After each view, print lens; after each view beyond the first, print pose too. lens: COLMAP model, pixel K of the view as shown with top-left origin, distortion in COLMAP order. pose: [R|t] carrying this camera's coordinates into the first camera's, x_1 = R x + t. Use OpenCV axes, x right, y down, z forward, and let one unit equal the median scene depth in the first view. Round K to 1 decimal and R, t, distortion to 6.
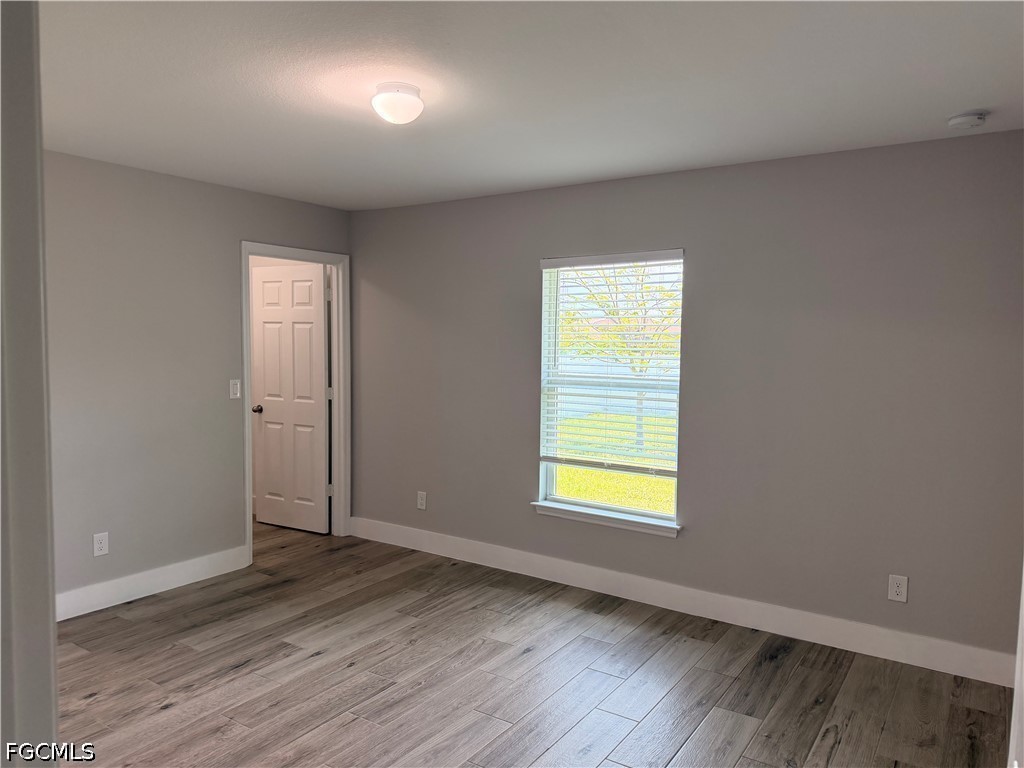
lens RADIAL K [[723.0, 0, 520.4], [0, 723.0, 380.6], [0, 0, 1]] dist [0.055883, -0.075182]
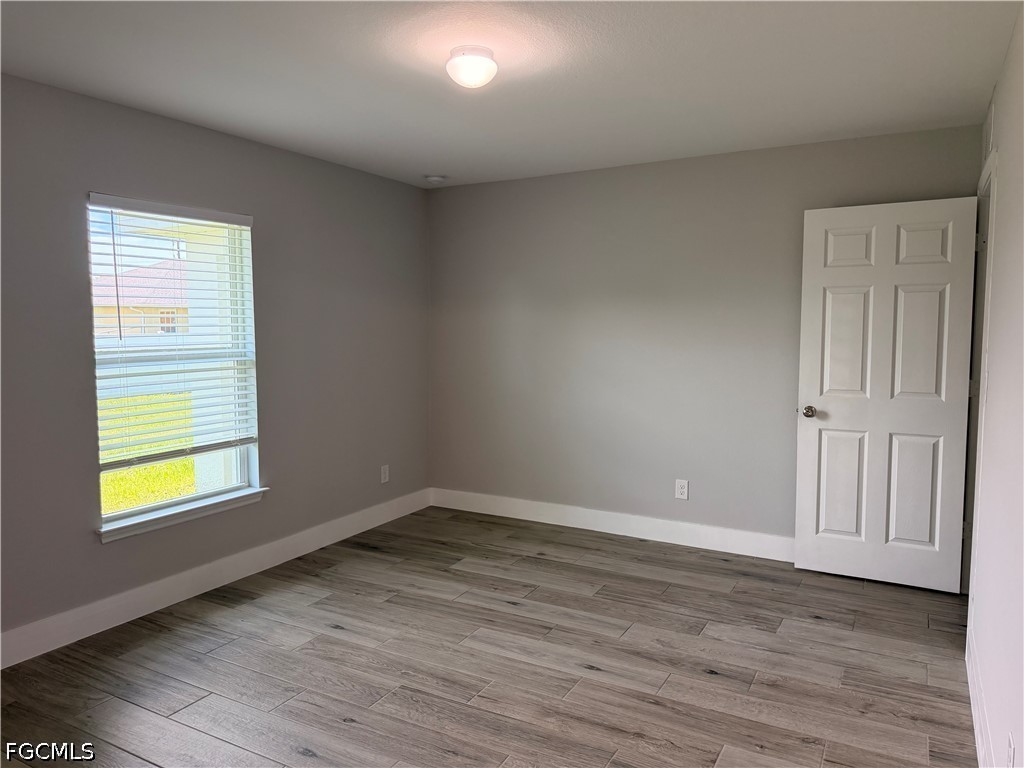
lens RADIAL K [[723.0, 0, 506.1], [0, 723.0, 380.3], [0, 0, 1]] dist [0.055883, -0.075182]
pose [[-0.070334, -0.093433, 0.993138, -0.944077], [0.060904, 0.993344, 0.097765, -0.035485], [-0.995662, 0.067362, -0.064176, 0.825331]]
